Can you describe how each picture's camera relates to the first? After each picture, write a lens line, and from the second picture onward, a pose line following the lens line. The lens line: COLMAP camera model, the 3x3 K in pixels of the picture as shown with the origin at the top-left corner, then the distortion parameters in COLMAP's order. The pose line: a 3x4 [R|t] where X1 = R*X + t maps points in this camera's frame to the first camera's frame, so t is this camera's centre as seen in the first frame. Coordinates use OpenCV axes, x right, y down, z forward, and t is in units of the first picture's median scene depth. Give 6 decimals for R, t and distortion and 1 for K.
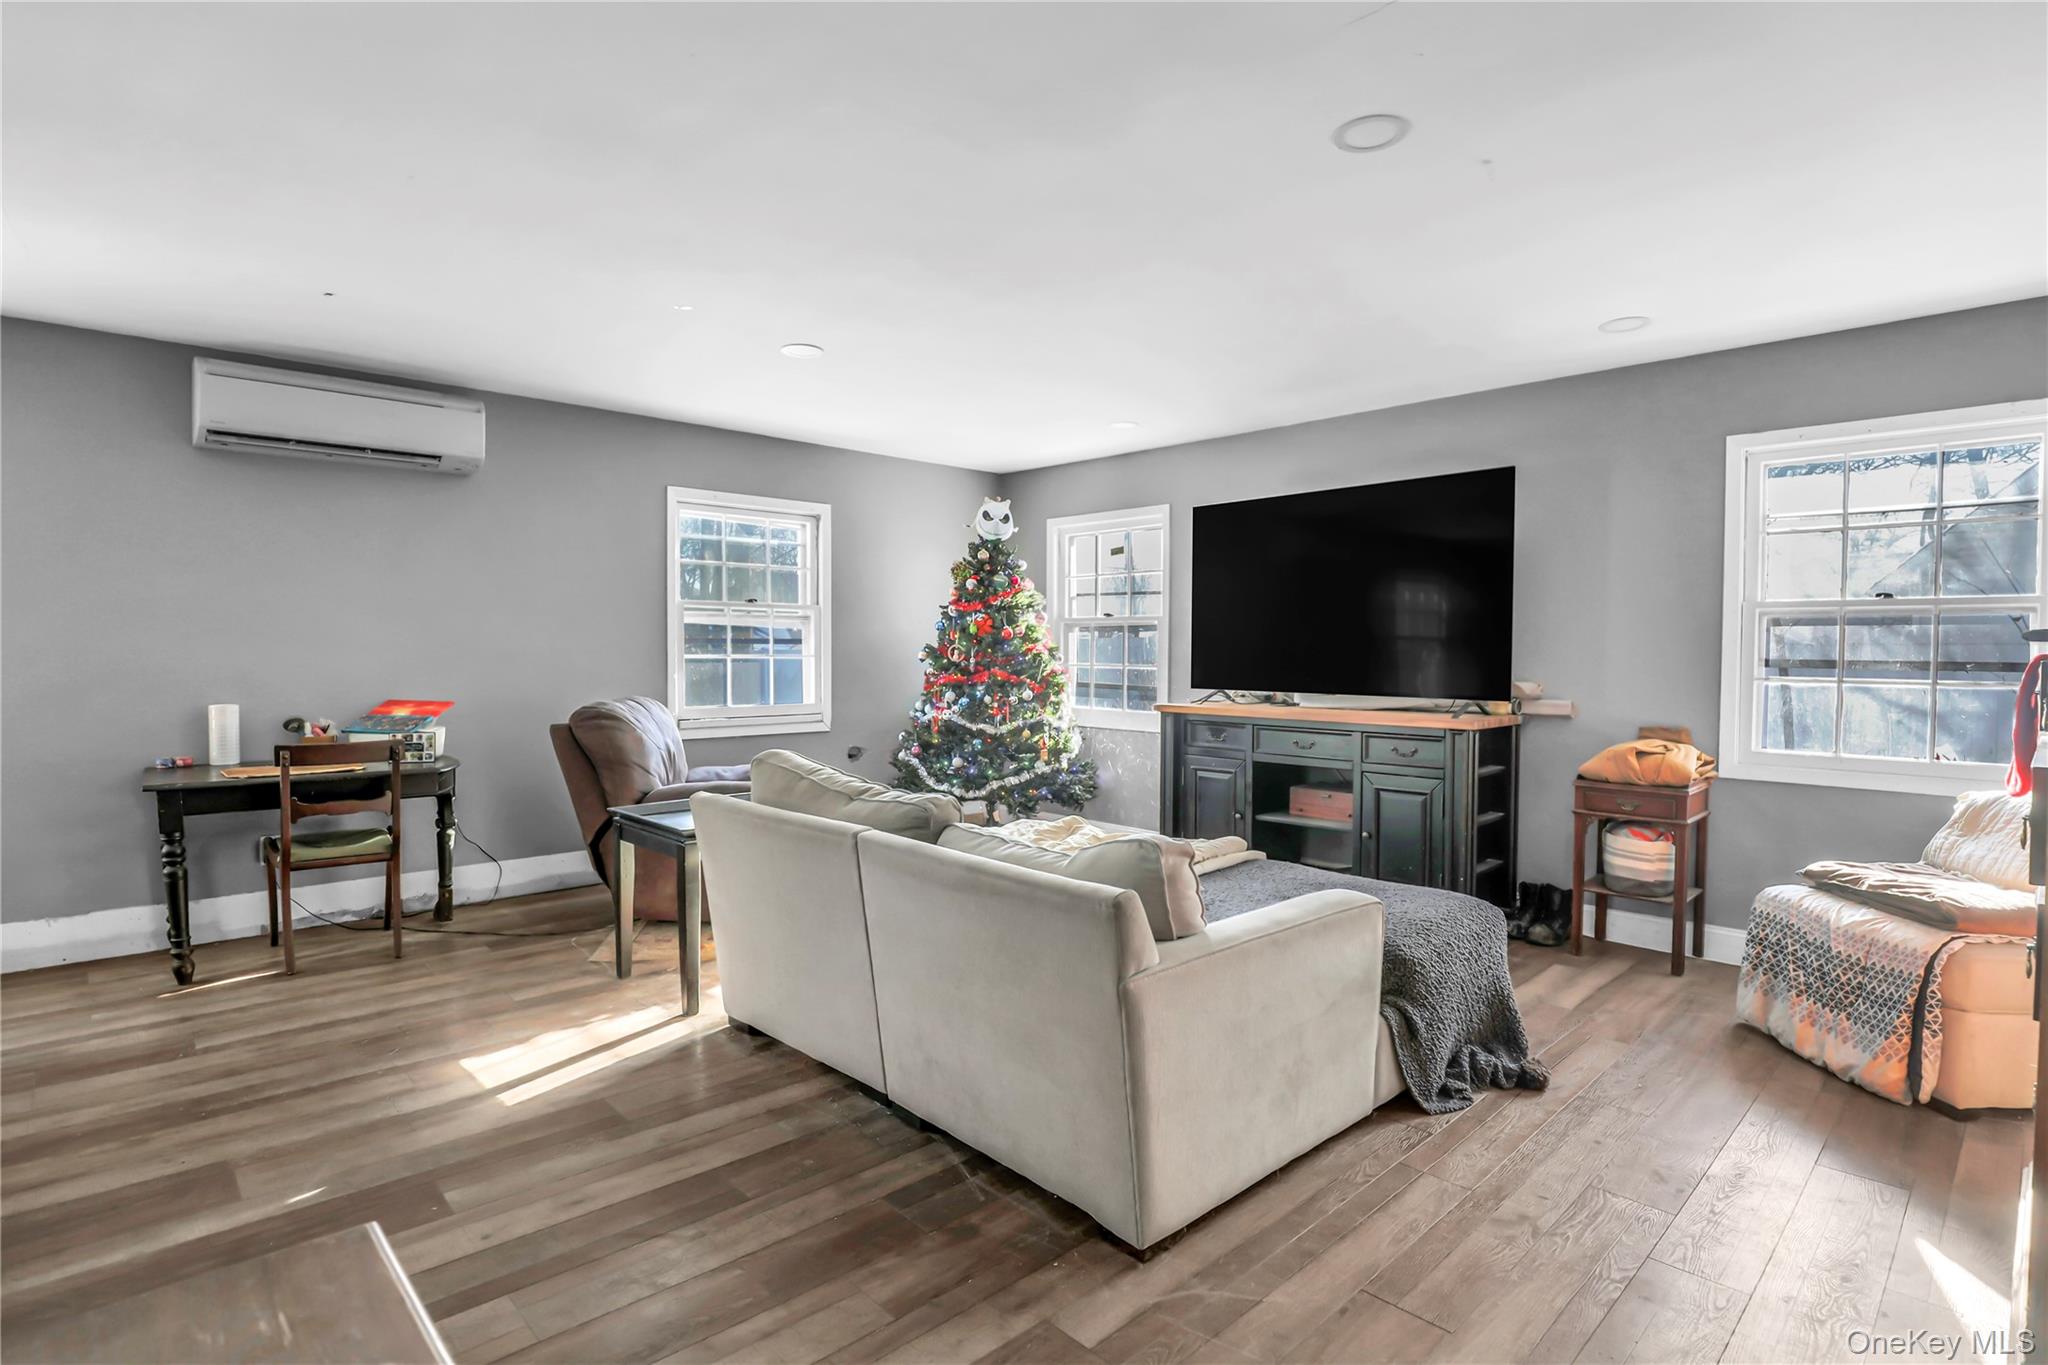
lens RADIAL K [[1005.2, 0, 1024.0], [0, 1005.2, 682.5], [0, 0, 1]] dist [-0.024238, 0.001475]
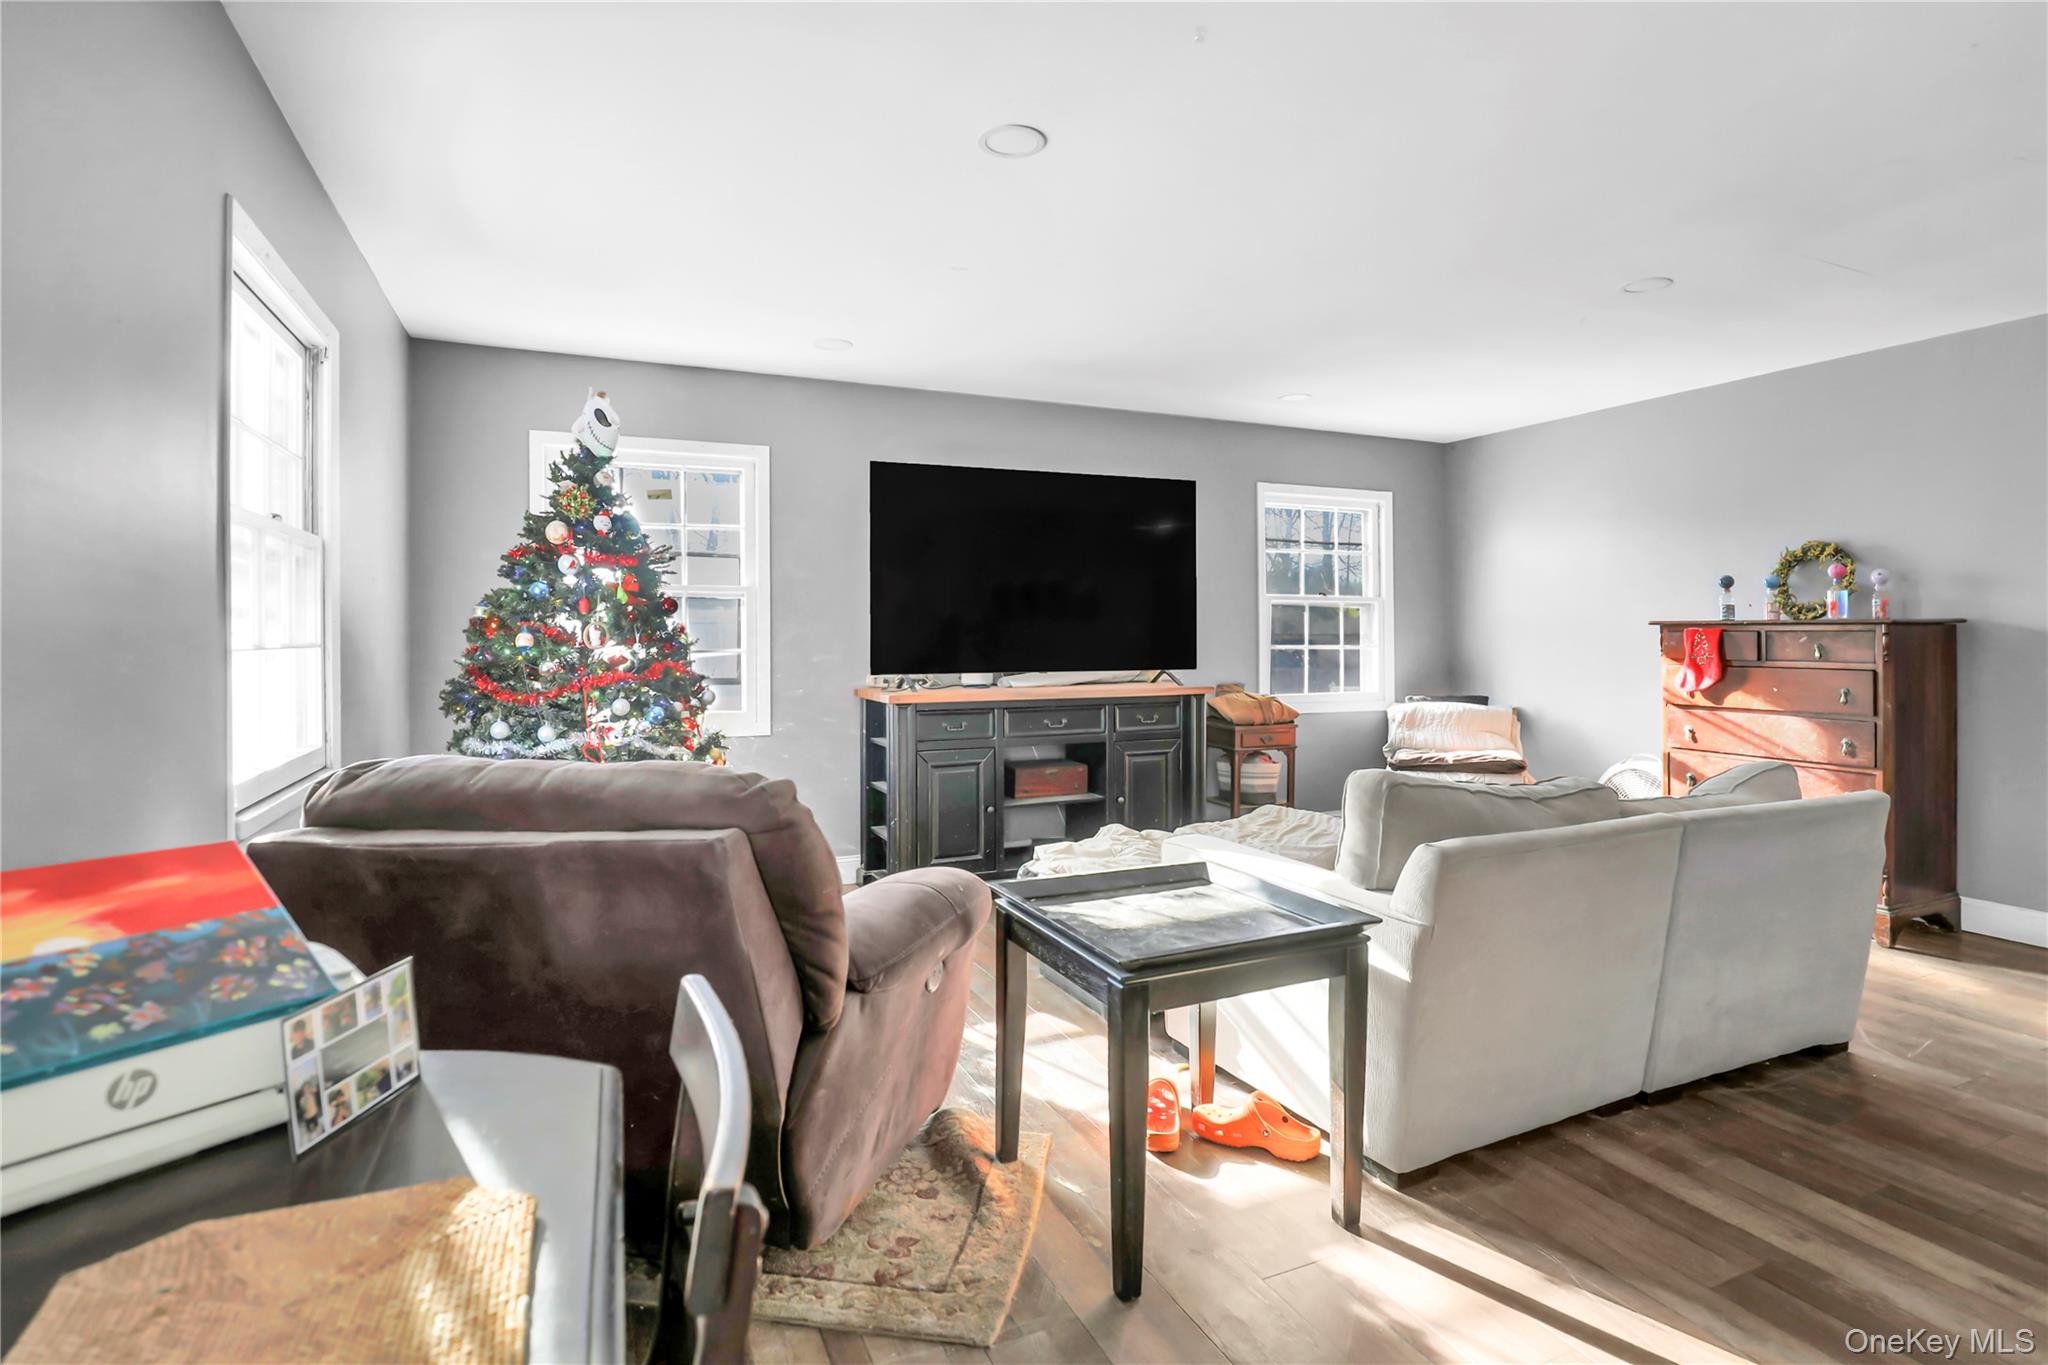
lens RADIAL K [[1022.0, 0, 1019.6], [0, 1022.0, 655.5], [0, 0, 1]] dist [-0.022471, 0.001973]
pose [[0.333549, -0.029267, 0.942278, -0.845872], [0.032536, 0.999280, 0.019521, -0.032739], [-0.942171, 0.024146, 0.334262, 0.837140]]
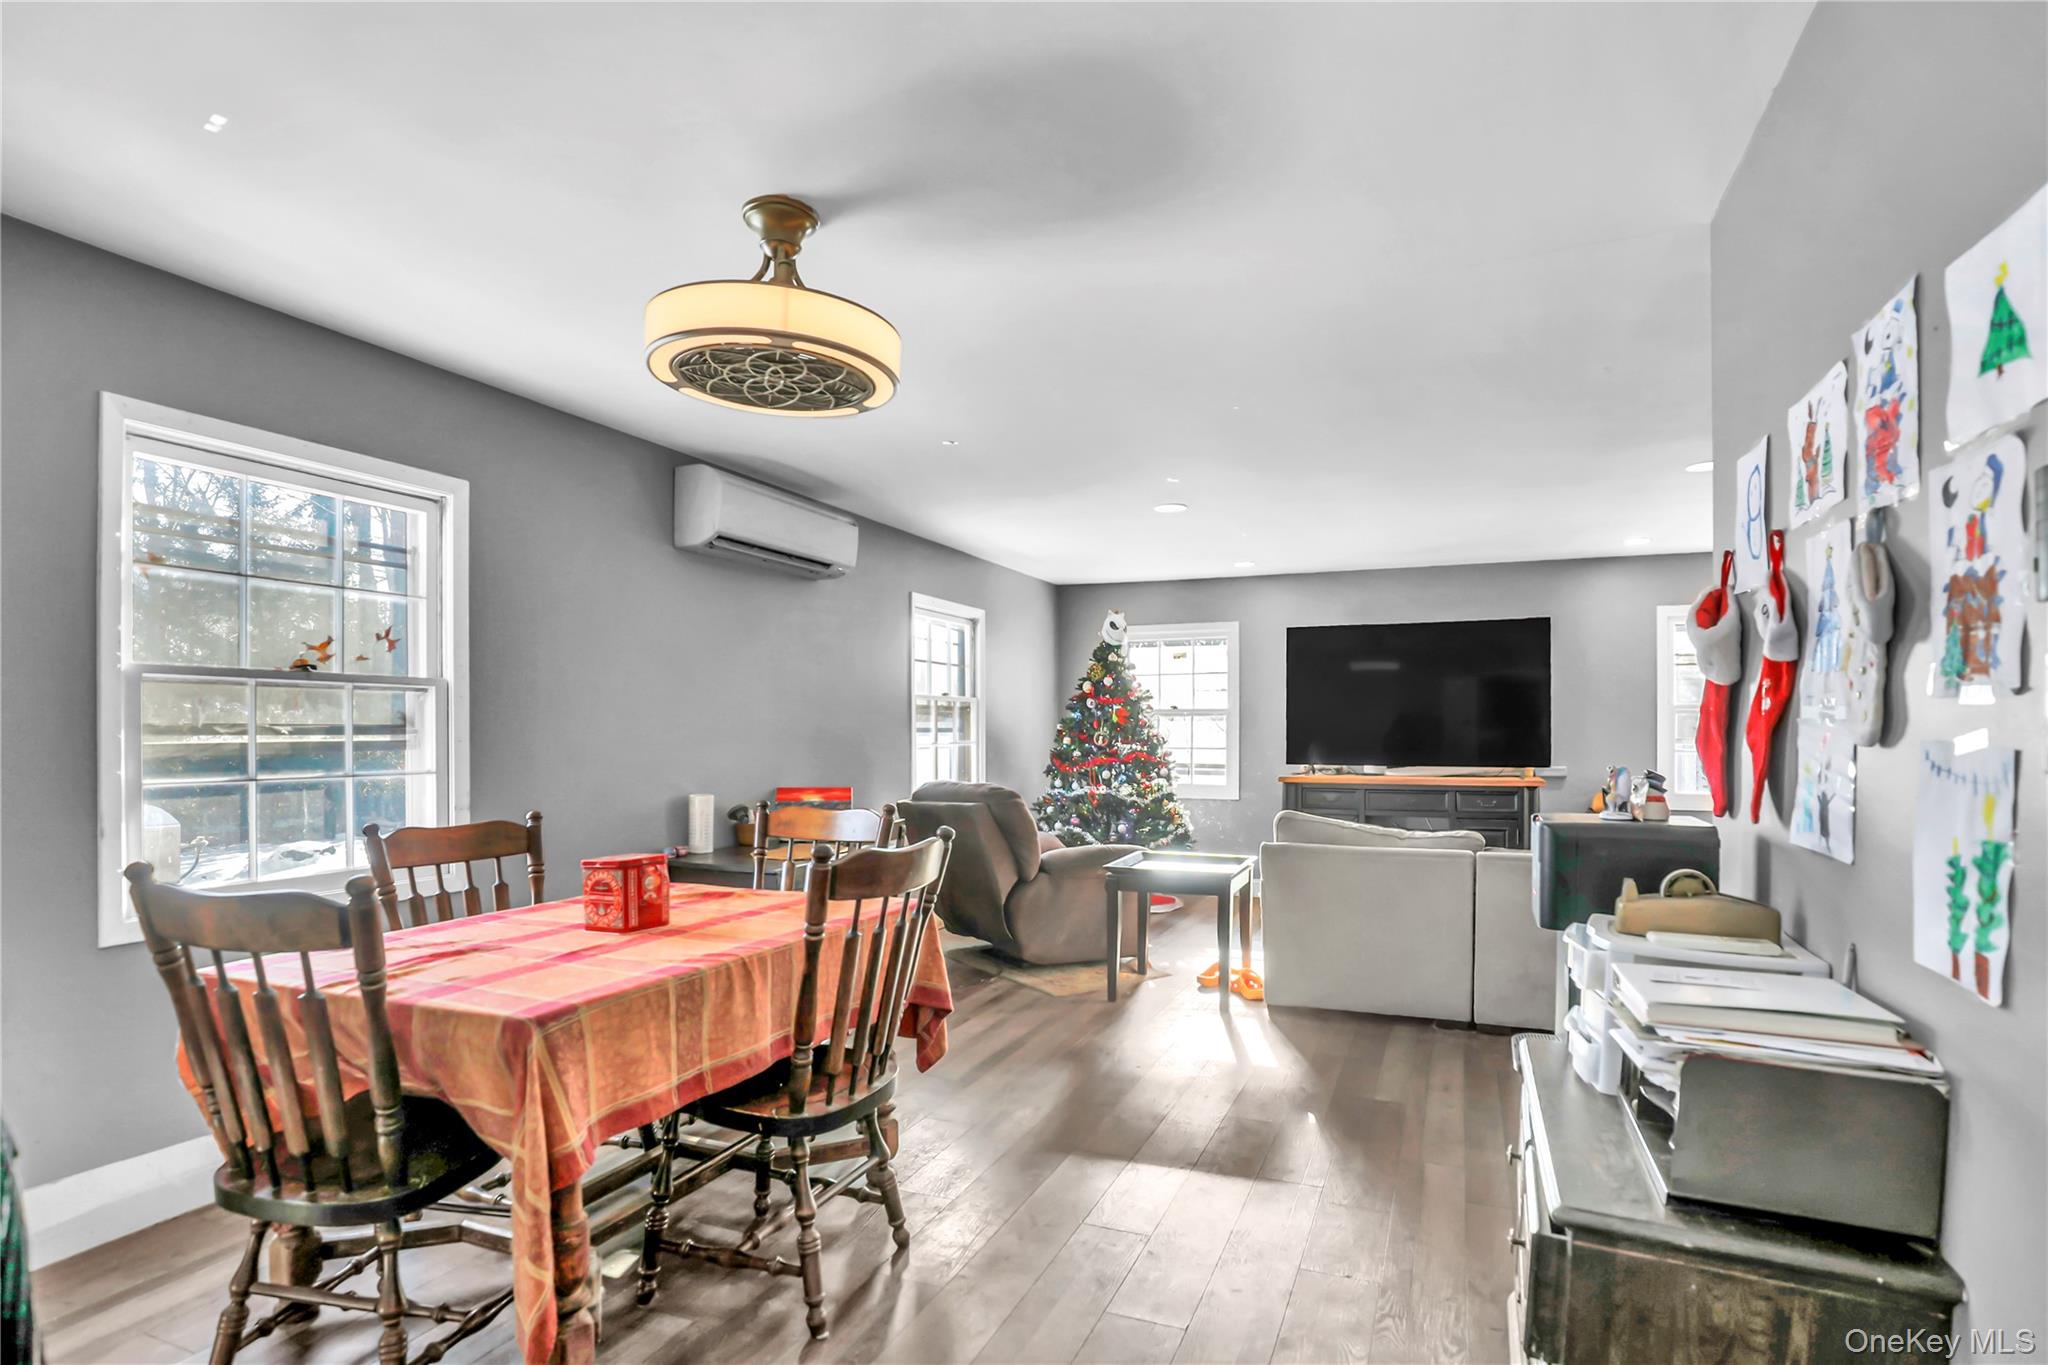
lens RADIAL K [[1025.0, 0, 1052.0], [0, 1025.0, 725.3], [0, 0, 1]] dist [-0.002826, 0.000238]
pose [[0.909949, -0.002163, 0.414713, -0.949670], [0.017114, 0.999330, -0.032340, -0.009987], [-0.414366, 0.036525, 0.909377, -0.143072]]
